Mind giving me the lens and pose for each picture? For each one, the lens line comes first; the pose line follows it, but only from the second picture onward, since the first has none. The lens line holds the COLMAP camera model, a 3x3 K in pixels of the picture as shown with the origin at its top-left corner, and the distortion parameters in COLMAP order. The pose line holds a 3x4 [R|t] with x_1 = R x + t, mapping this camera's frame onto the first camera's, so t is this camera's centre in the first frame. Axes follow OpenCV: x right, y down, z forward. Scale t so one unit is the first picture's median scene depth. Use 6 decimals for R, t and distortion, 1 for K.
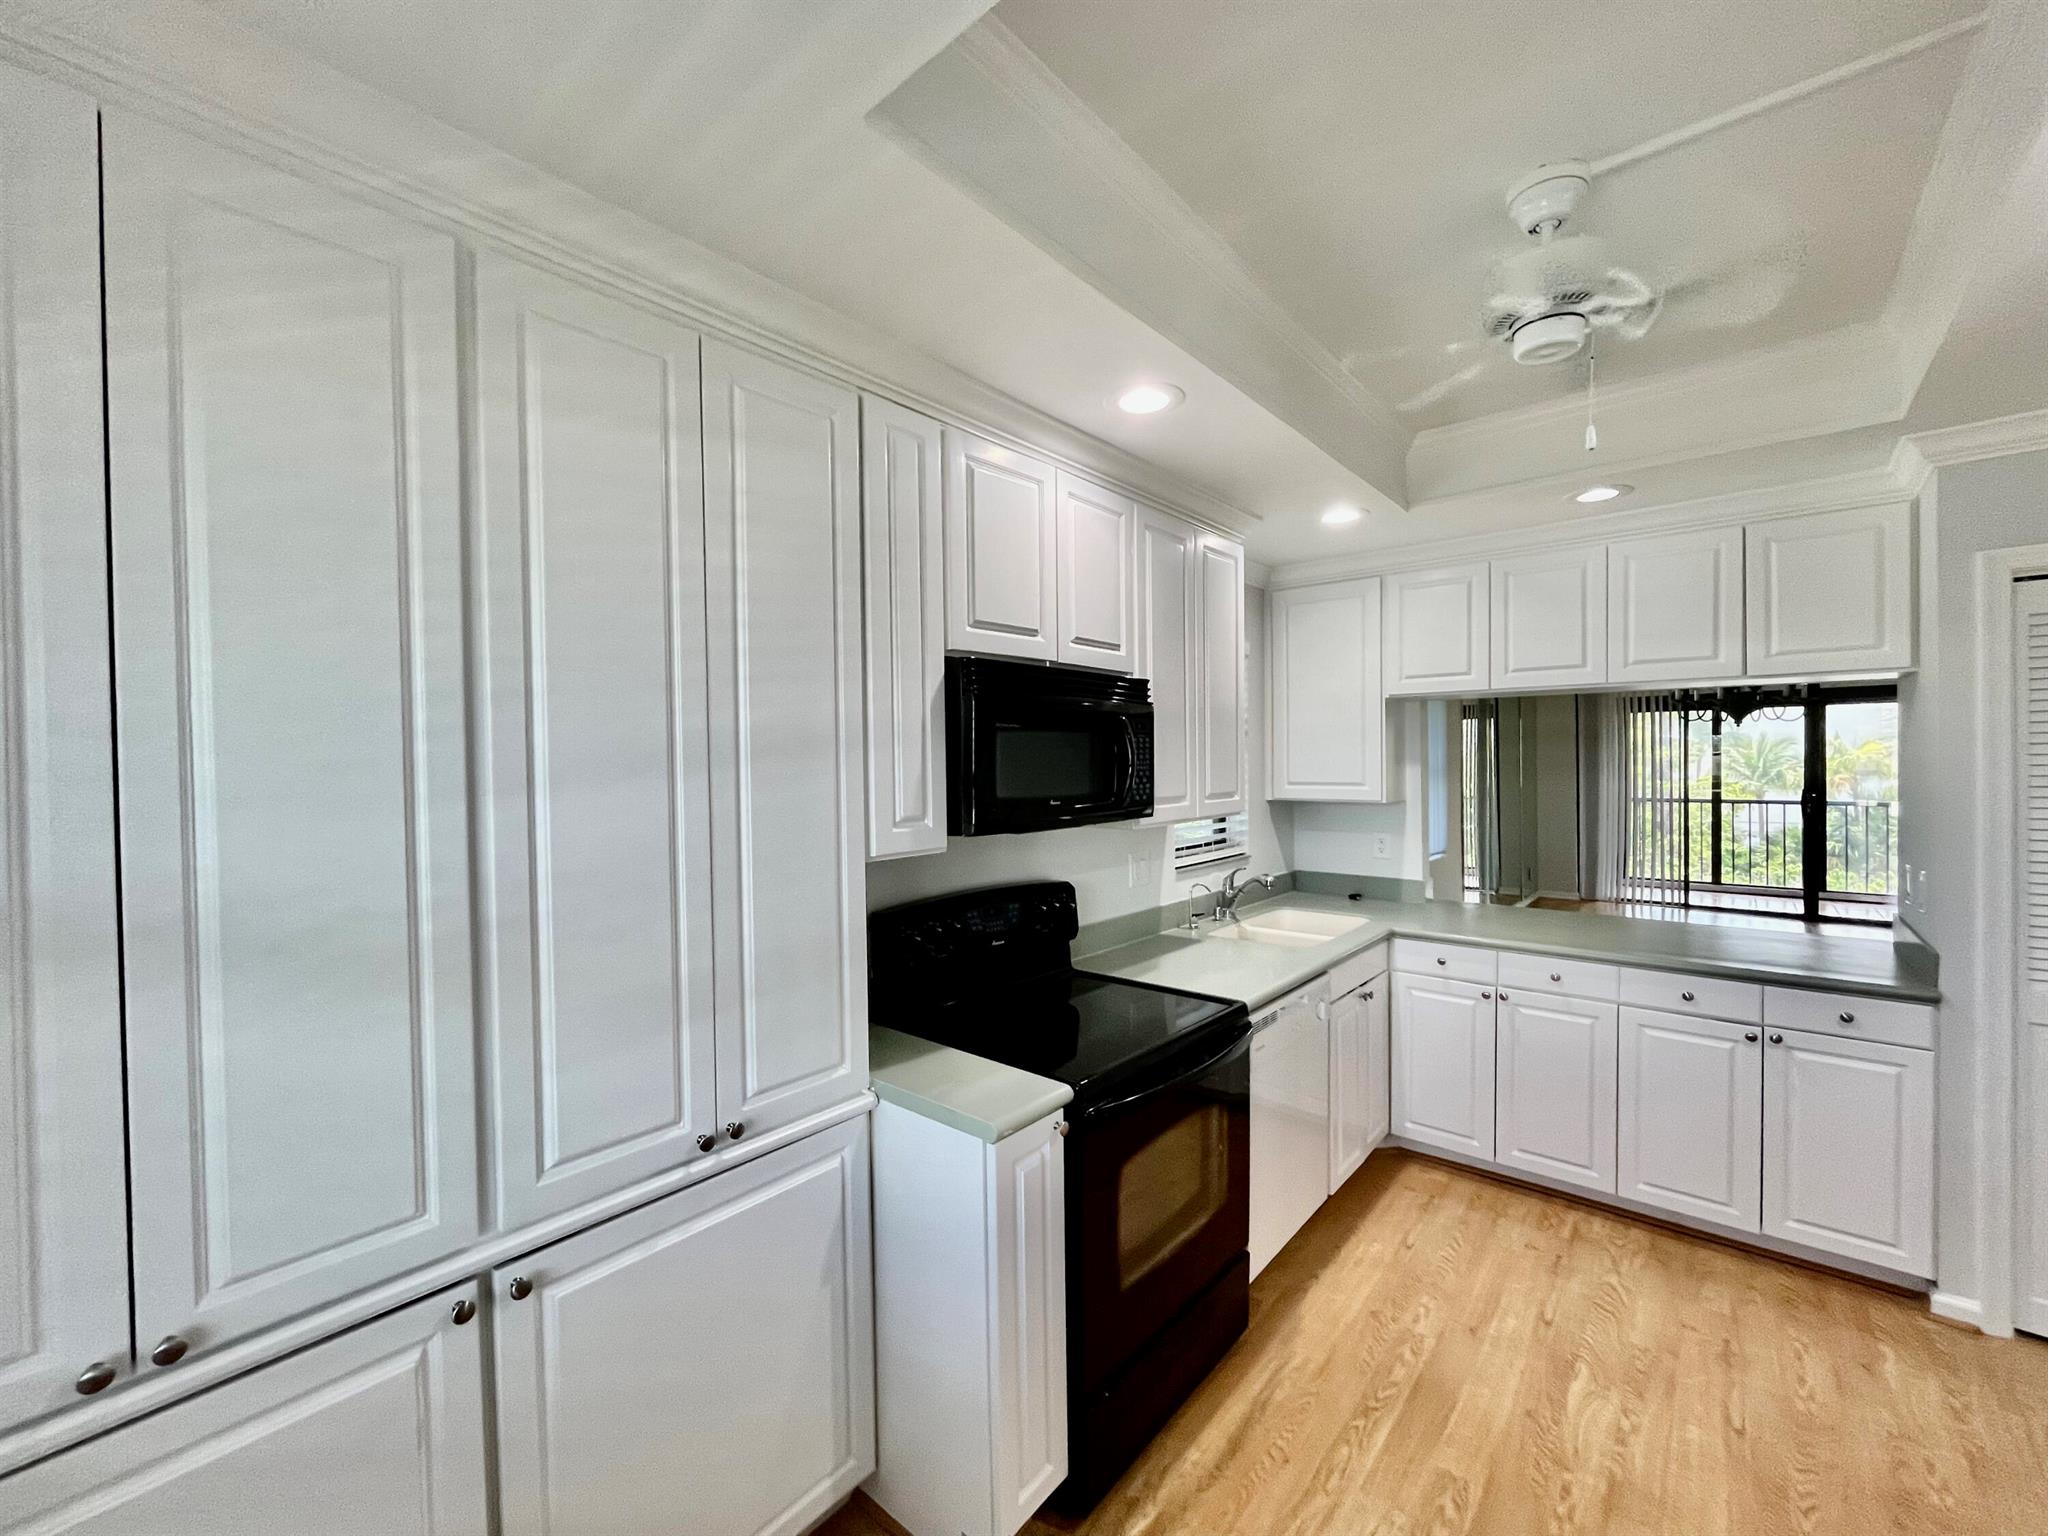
lens RADIAL K [[833.3, 0, 1019.8], [0, 833.3, 768.5], [0, 0, 1]] dist [-0.002522, -0.000423]
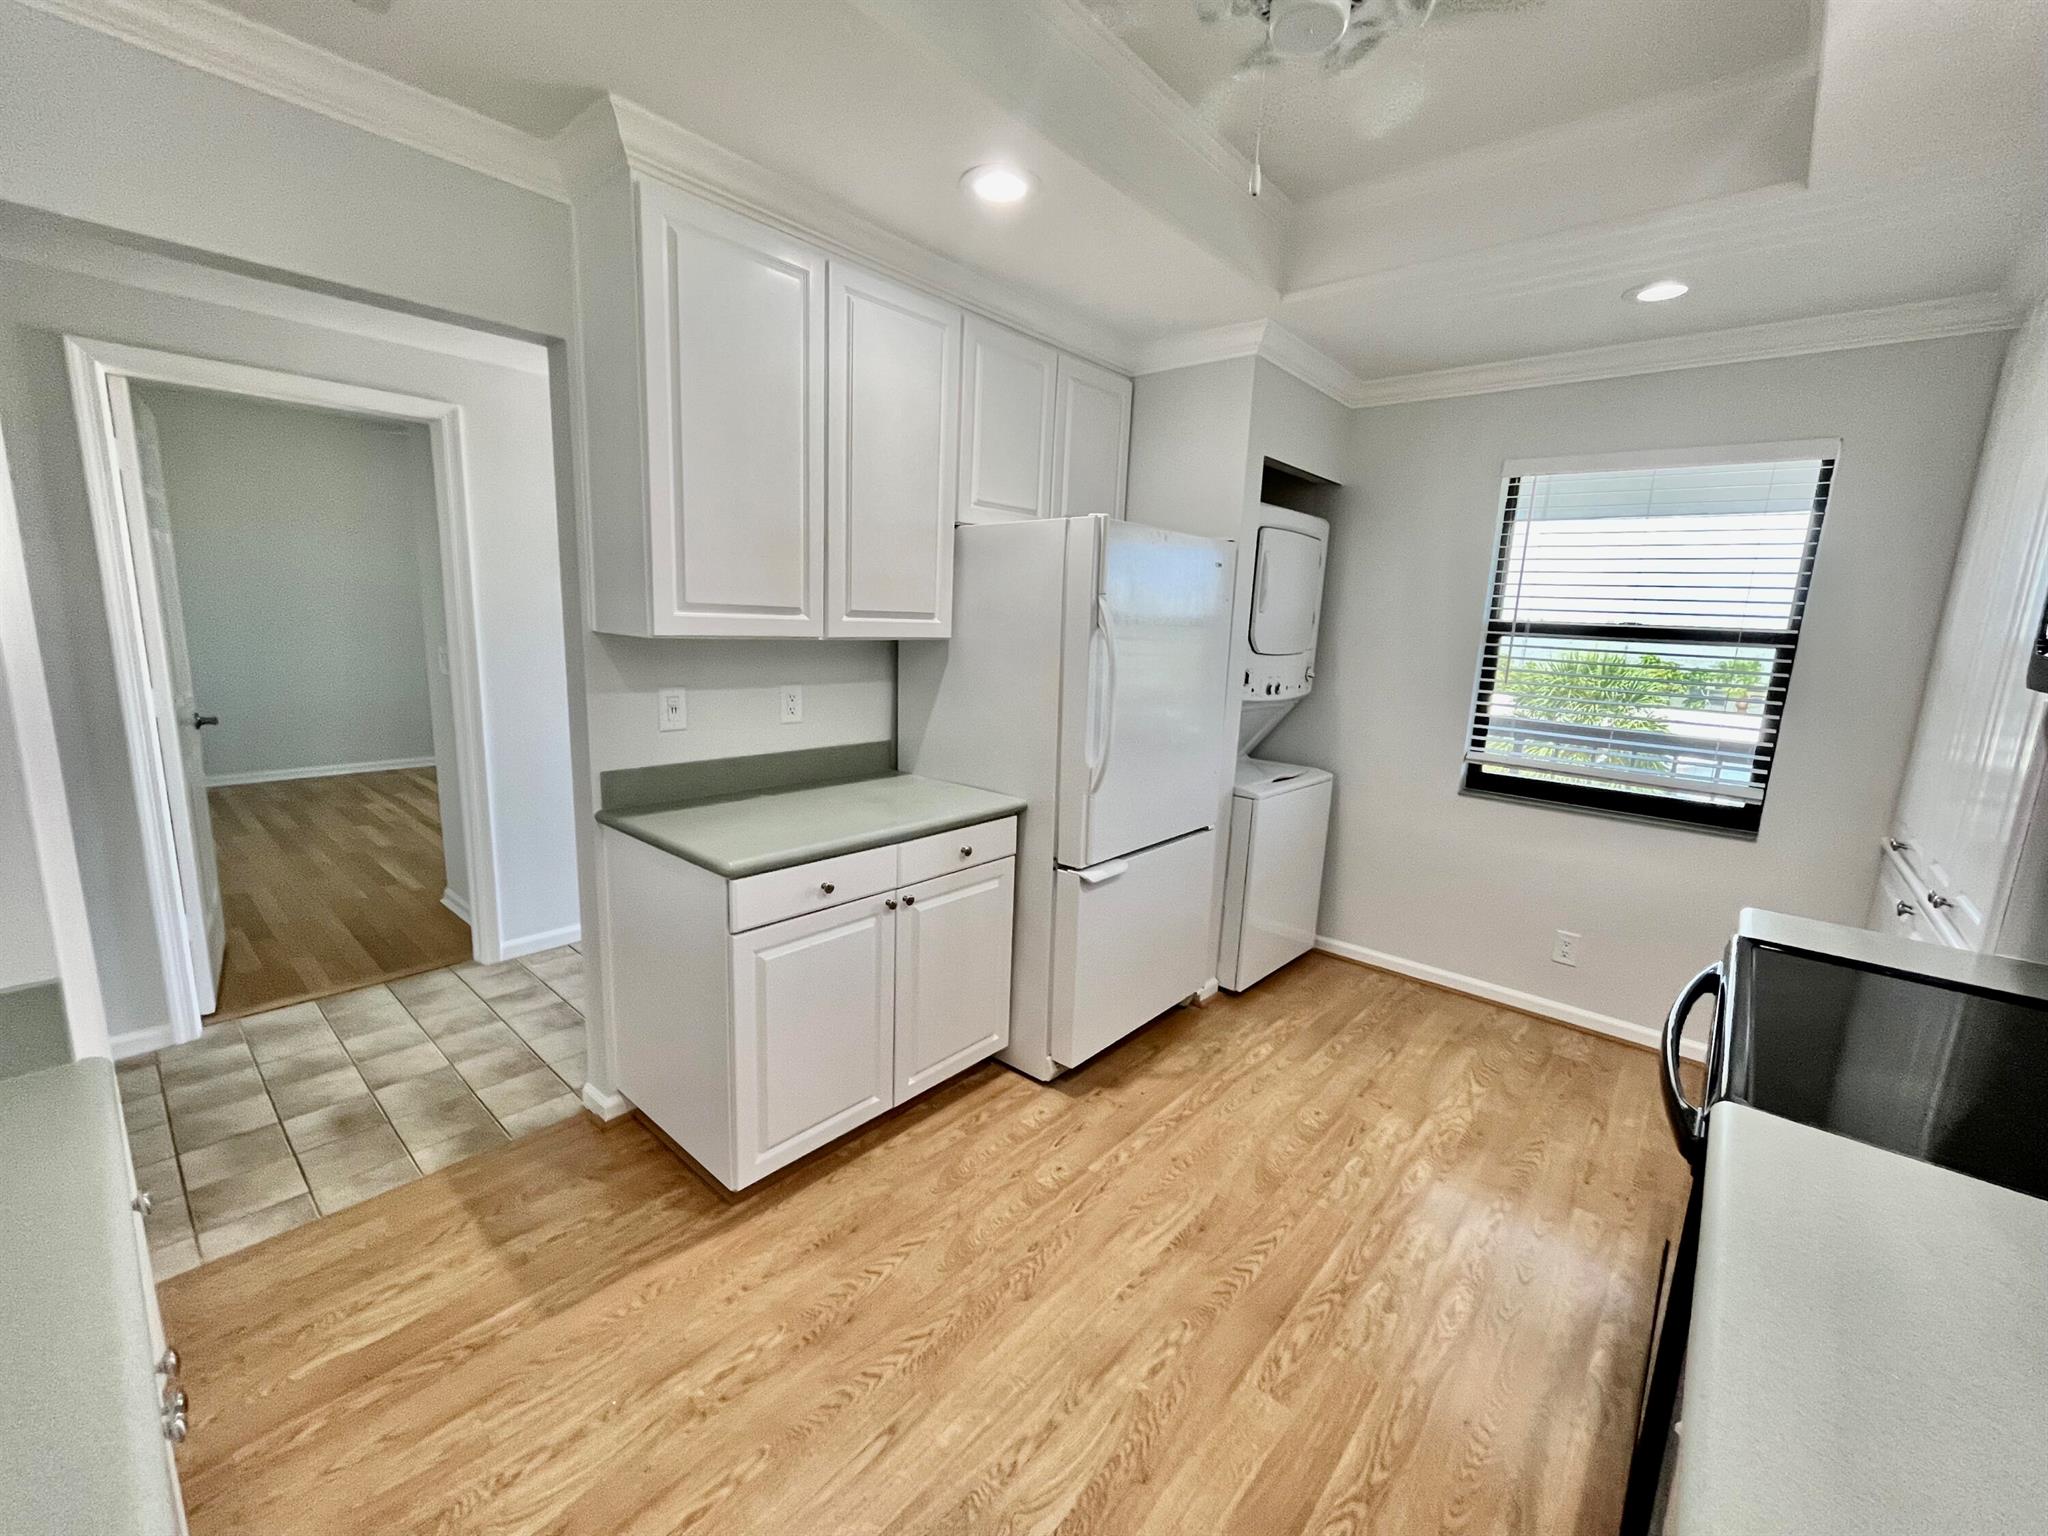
lens RADIAL K [[833.3, 0, 1019.8], [0, 833.3, 768.5], [0, 0, 1]] dist [-0.002522, -0.000423]
pose [[-0.999502, -0.030743, 0.007090, 0.648730], [-0.028809, 0.980949, 0.192119, 0.030535], [-0.012861, 0.191819, -0.981346, 1.405745]]
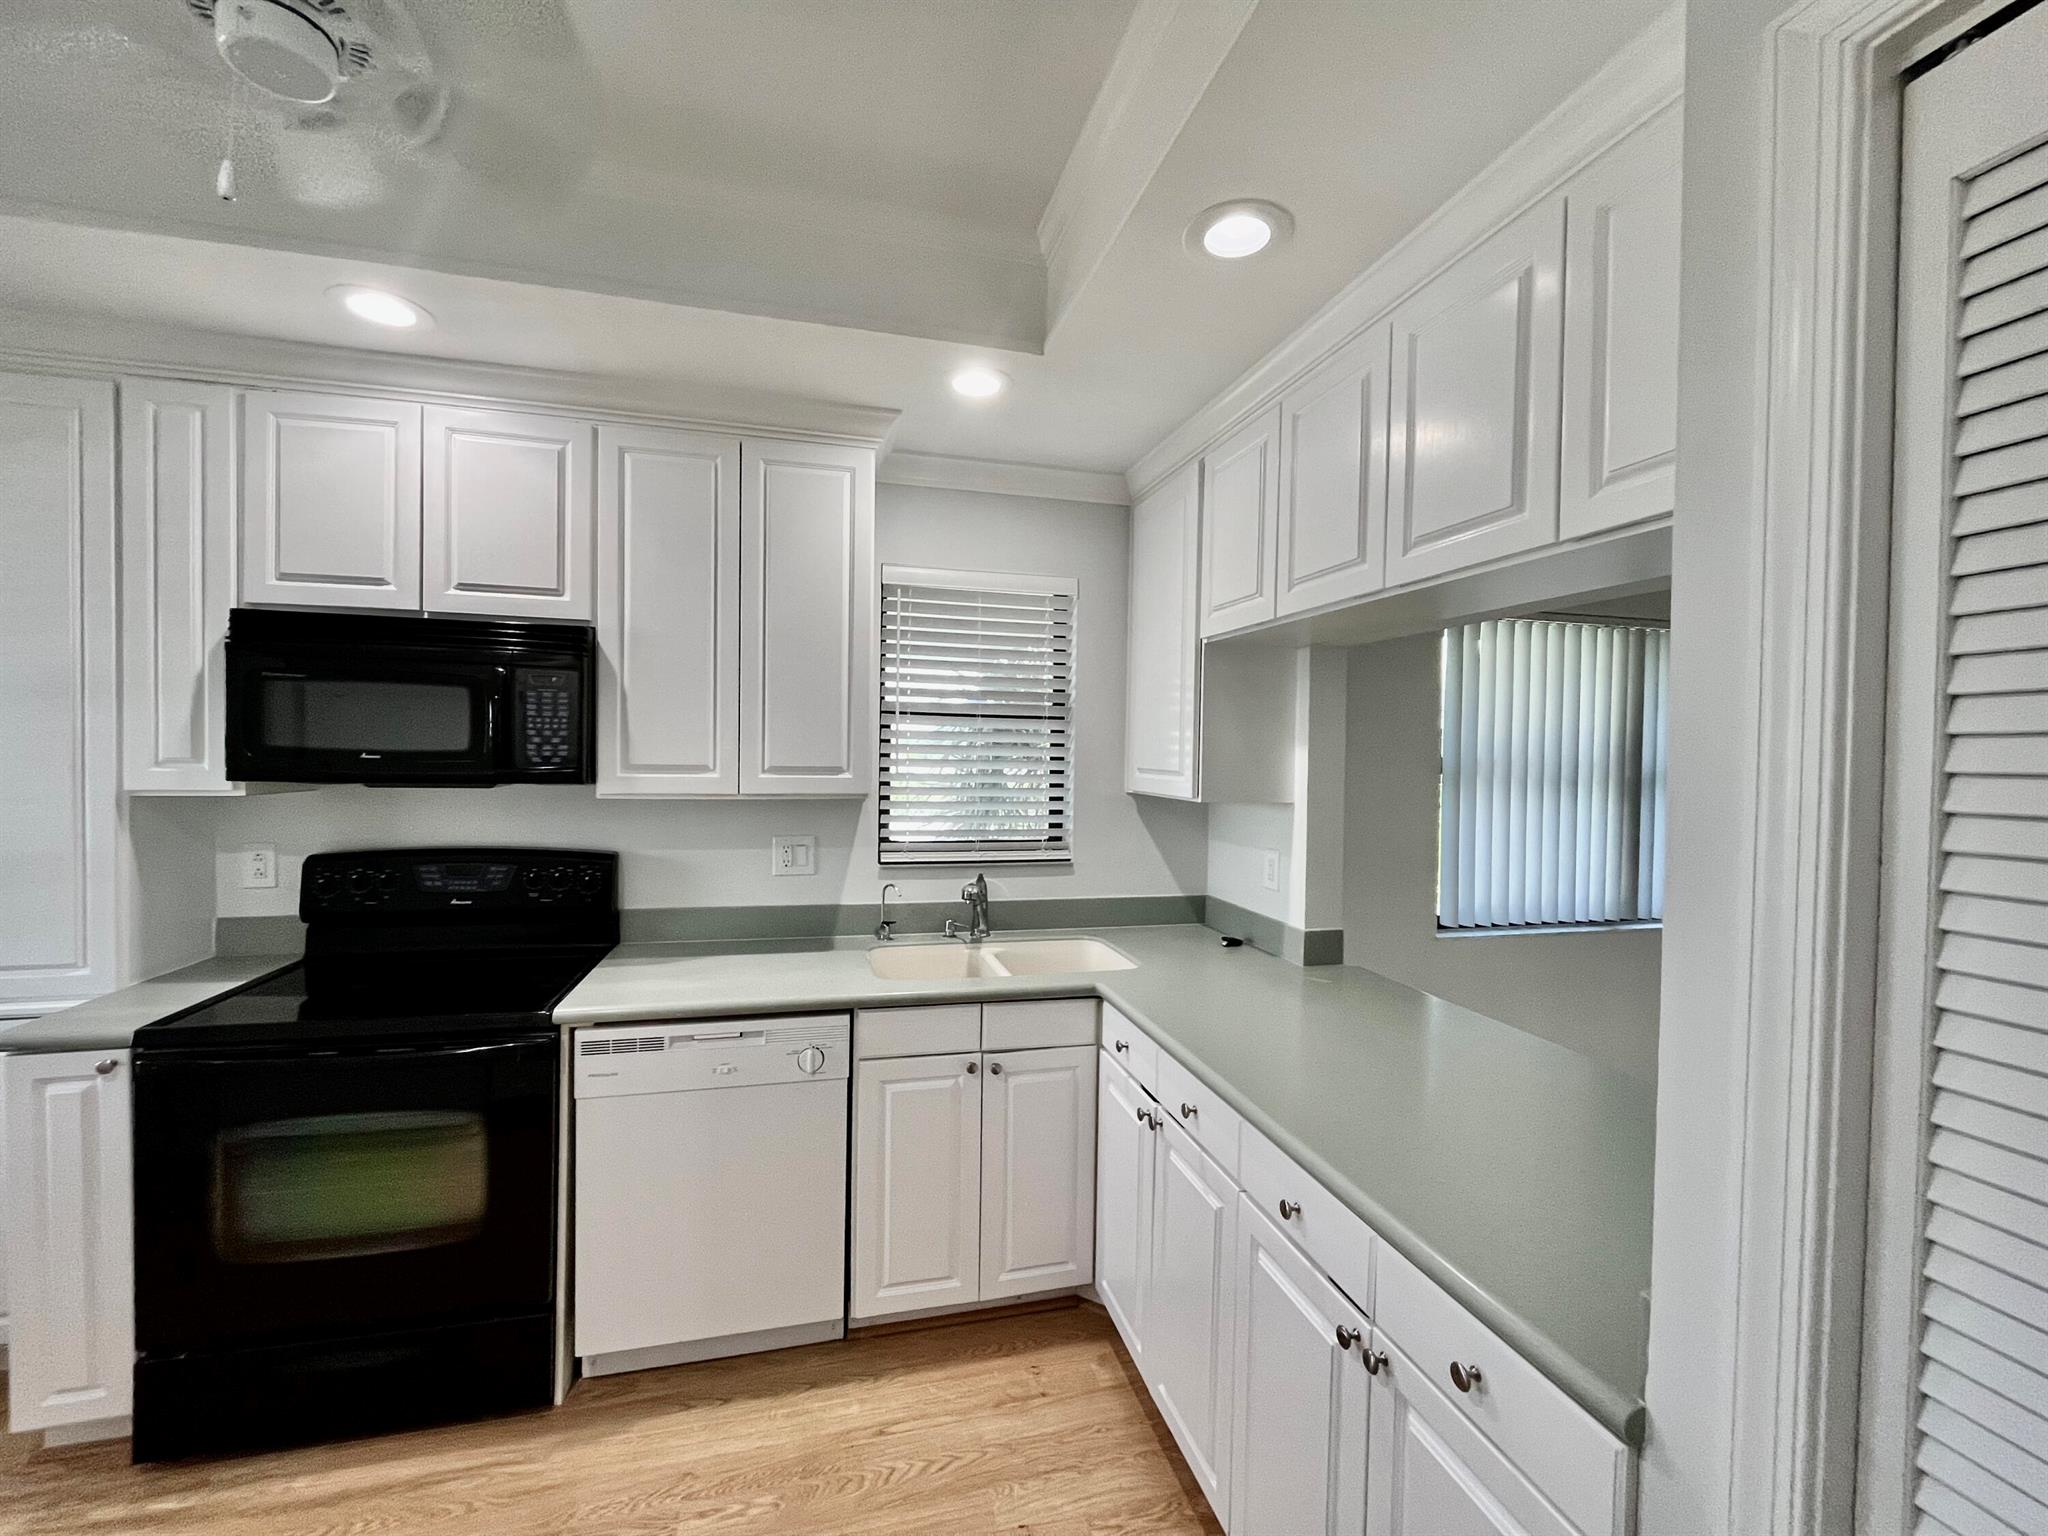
lens RADIAL K [[833.3, 0, 1019.8], [0, 833.3, 768.5], [0, 0, 1]] dist [-0.002522, -0.000423]
pose [[0.818017, 0.035673, -0.574086, 1.107401], [-0.032647, 0.999346, 0.015580, 0.014506], [0.574266, 0.005997, 0.818647, 0.590759]]
